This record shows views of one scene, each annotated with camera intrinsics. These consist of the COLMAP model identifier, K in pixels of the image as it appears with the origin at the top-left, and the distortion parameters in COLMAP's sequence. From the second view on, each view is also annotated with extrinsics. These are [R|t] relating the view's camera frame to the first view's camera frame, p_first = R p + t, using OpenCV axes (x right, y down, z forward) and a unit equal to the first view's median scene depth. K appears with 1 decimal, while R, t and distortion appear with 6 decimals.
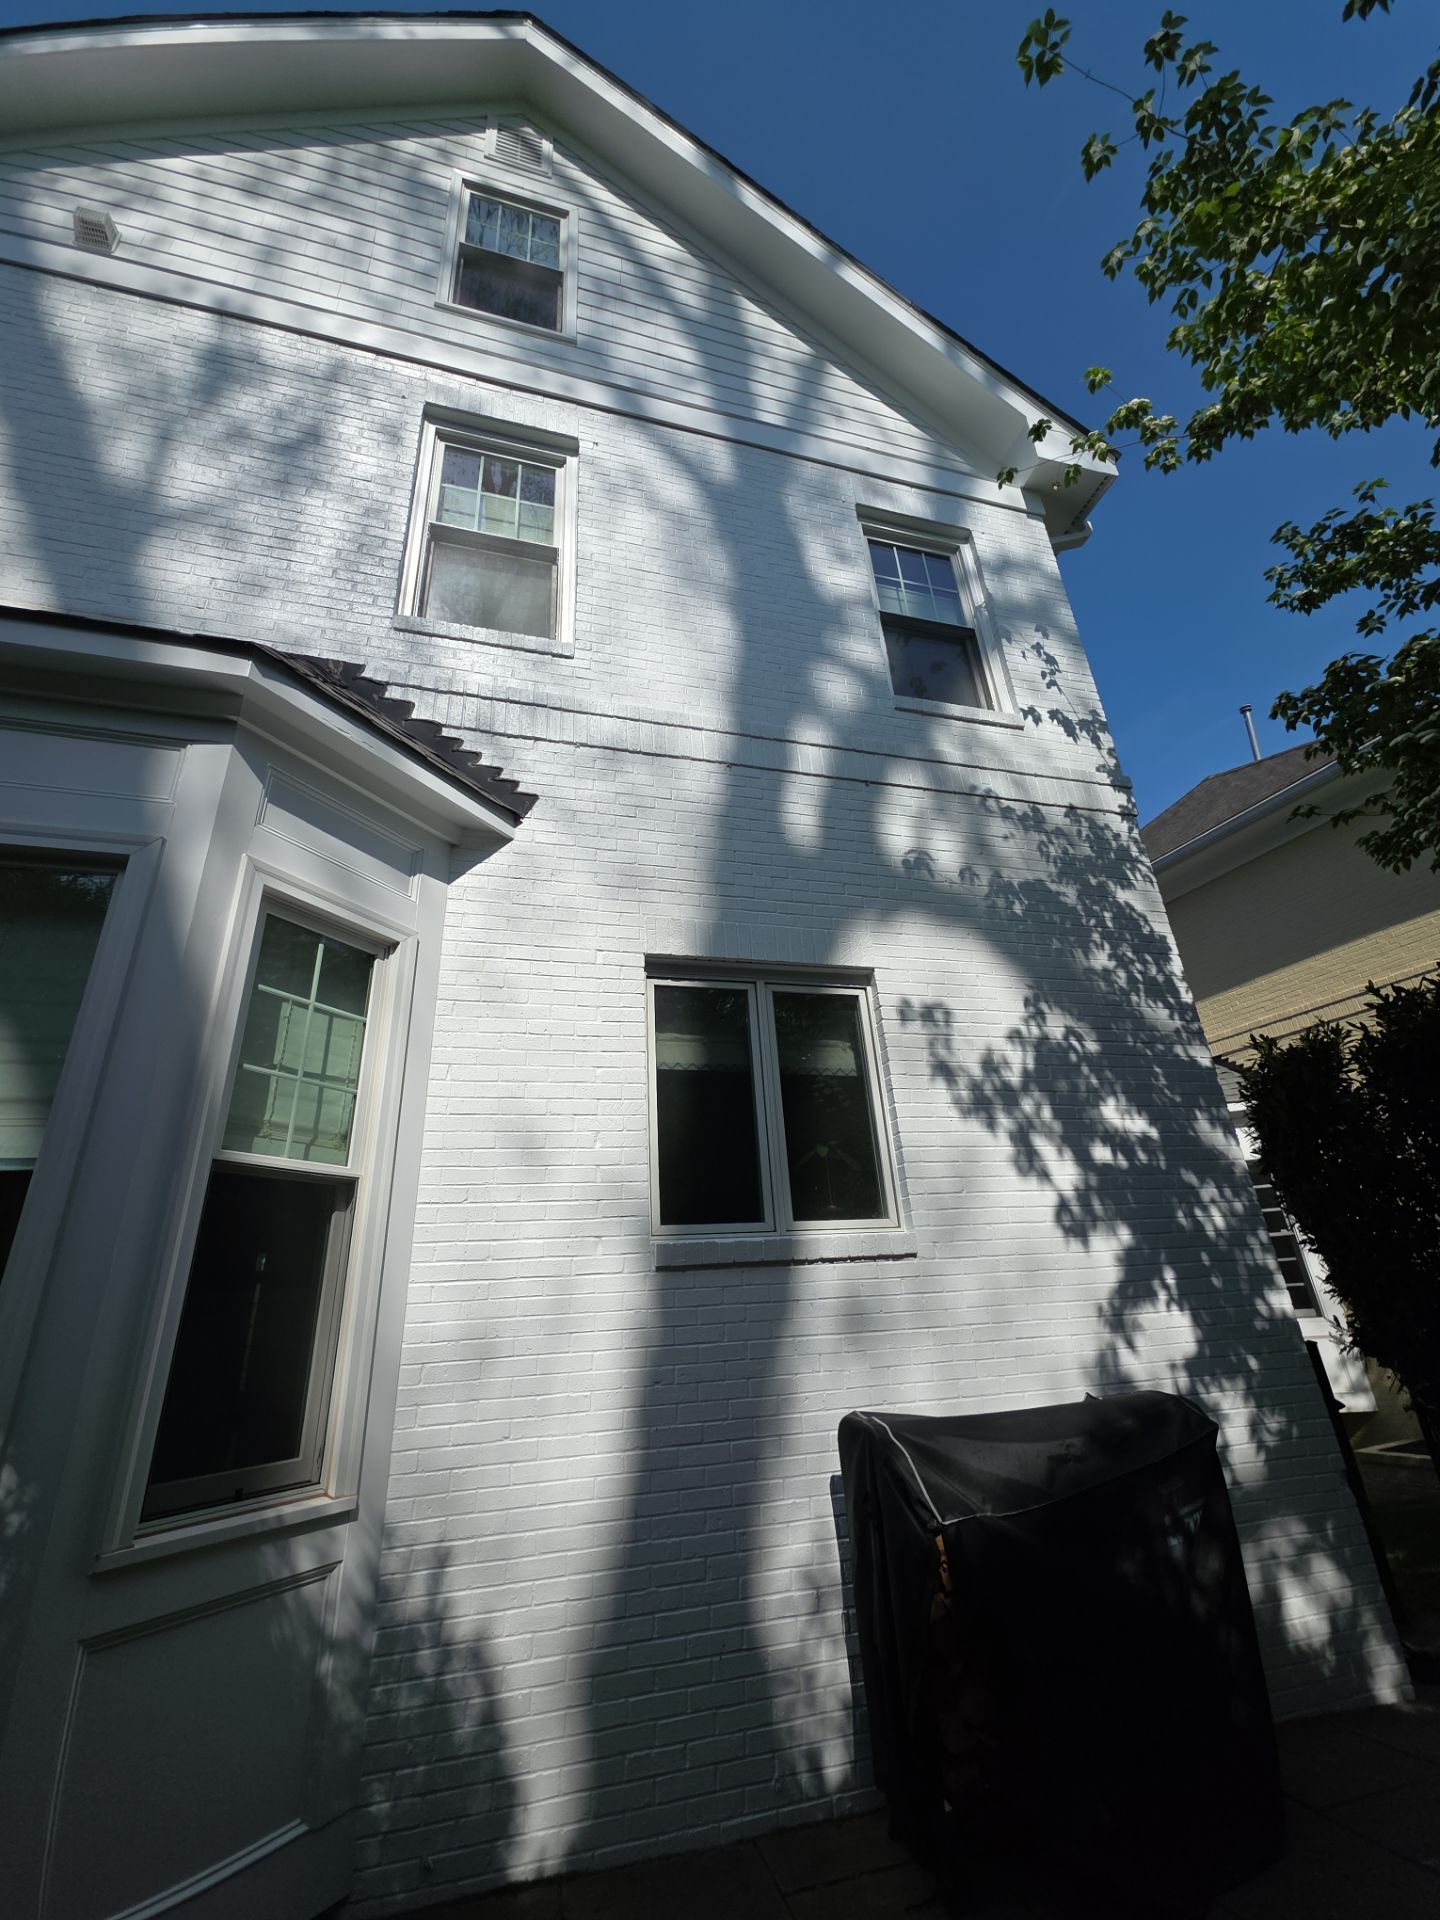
lens RADIAL K [[806.6, 0, 712.6], [0, 806.6, 960.0], [0, 0, 1]] dist [0.009541, -0.001608]
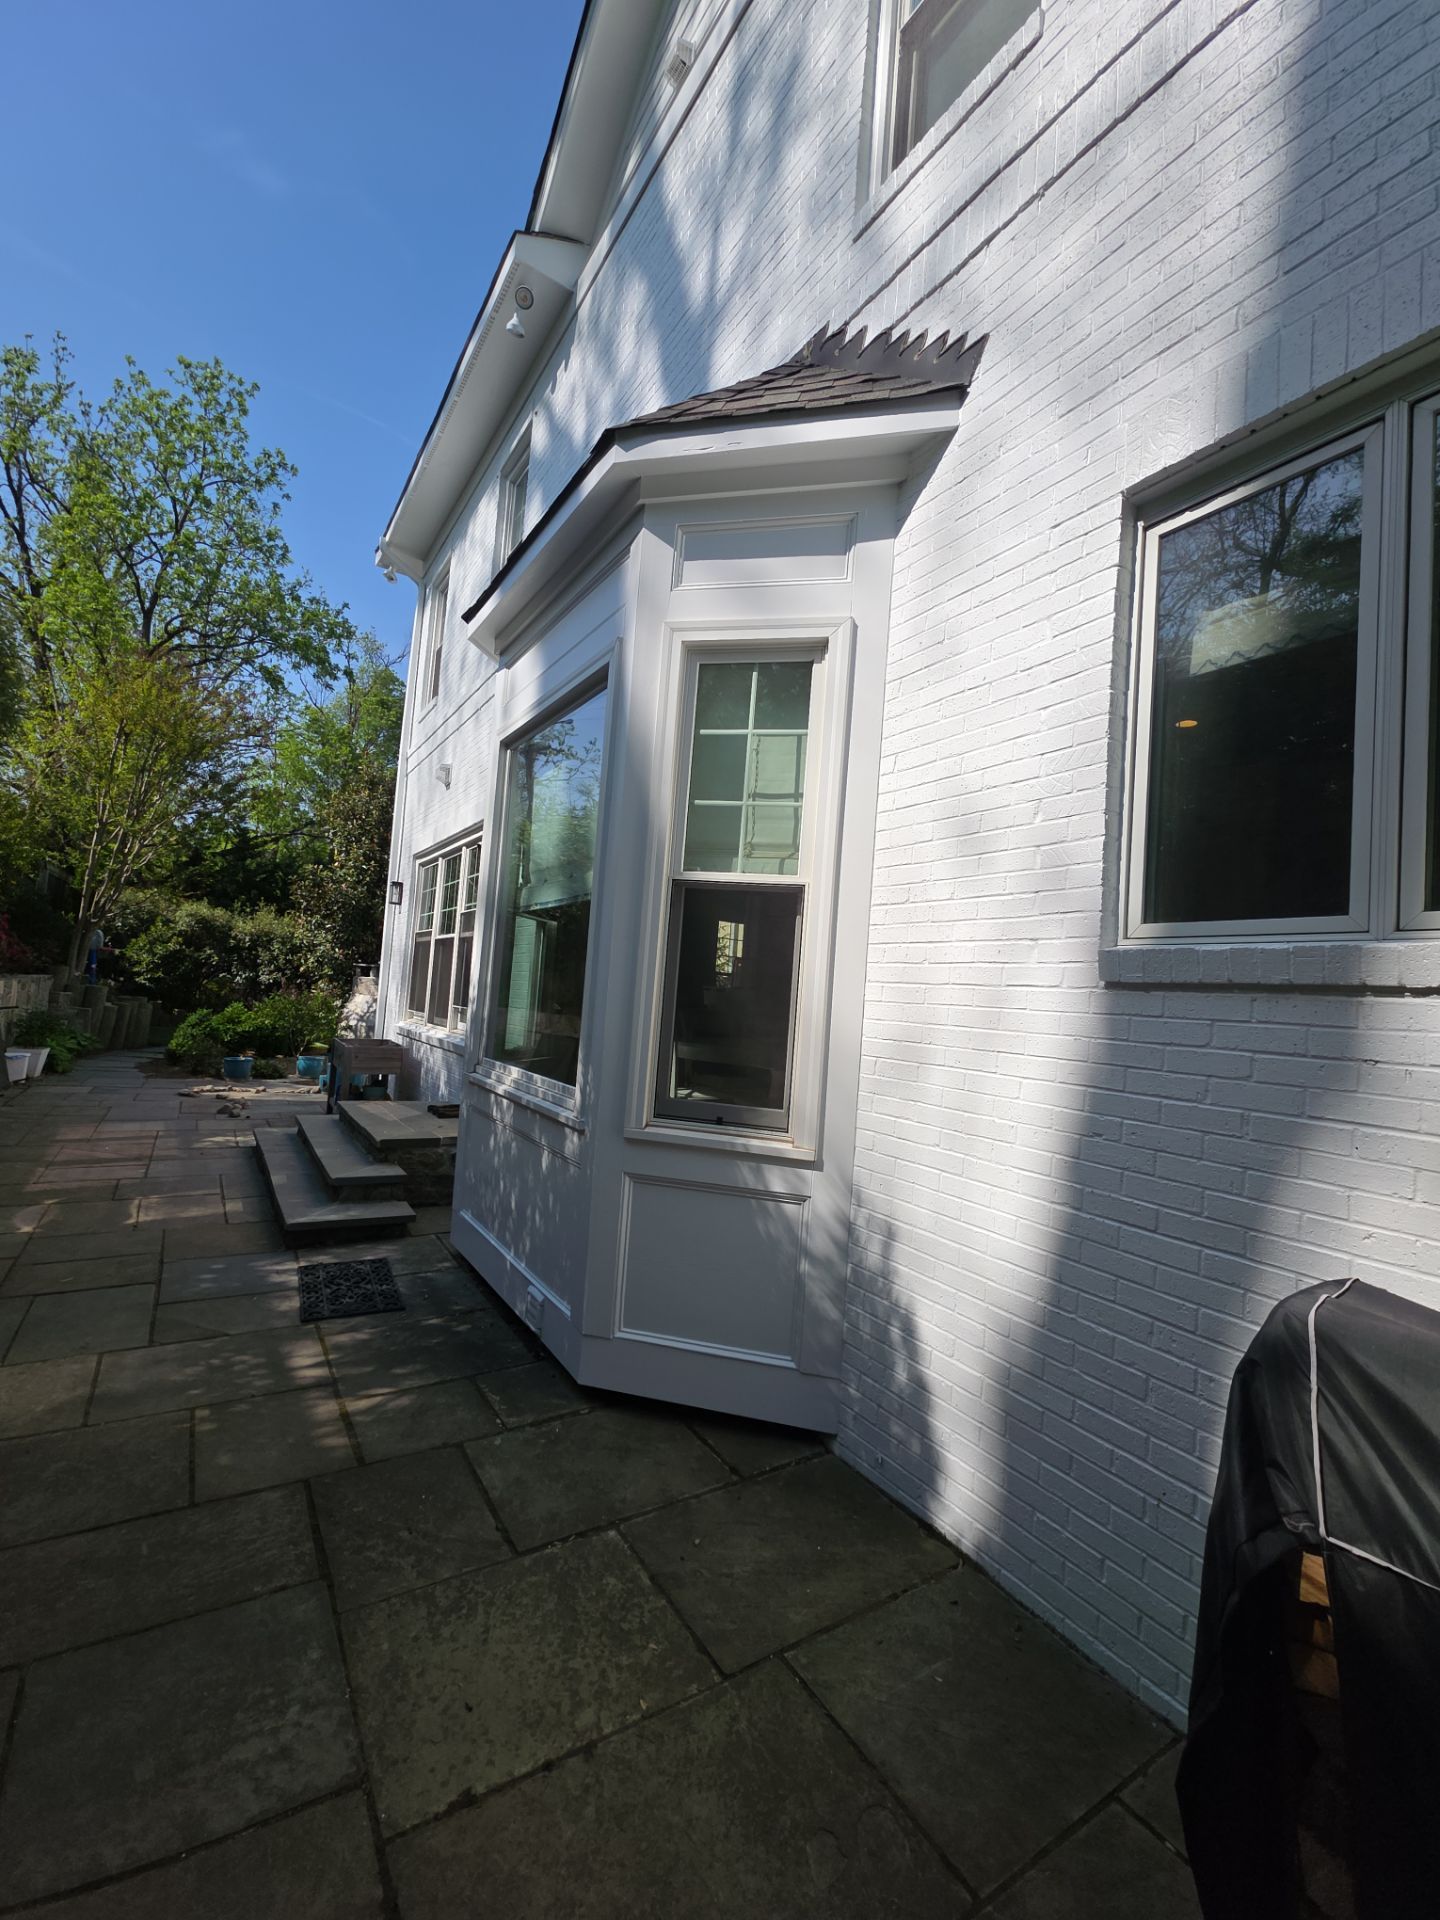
lens RADIAL K [[806.6, 0, 714.3], [0, 806.6, 958.2], [0, 0, 1]] dist [0.009541, -0.001608]
pose [[0.281462, 0.025449, -0.959235, 0.504991], [0.302013, 0.946495, 0.113729, 0.193782], [0.910806, -0.321712, 0.258717, 0.558043]]
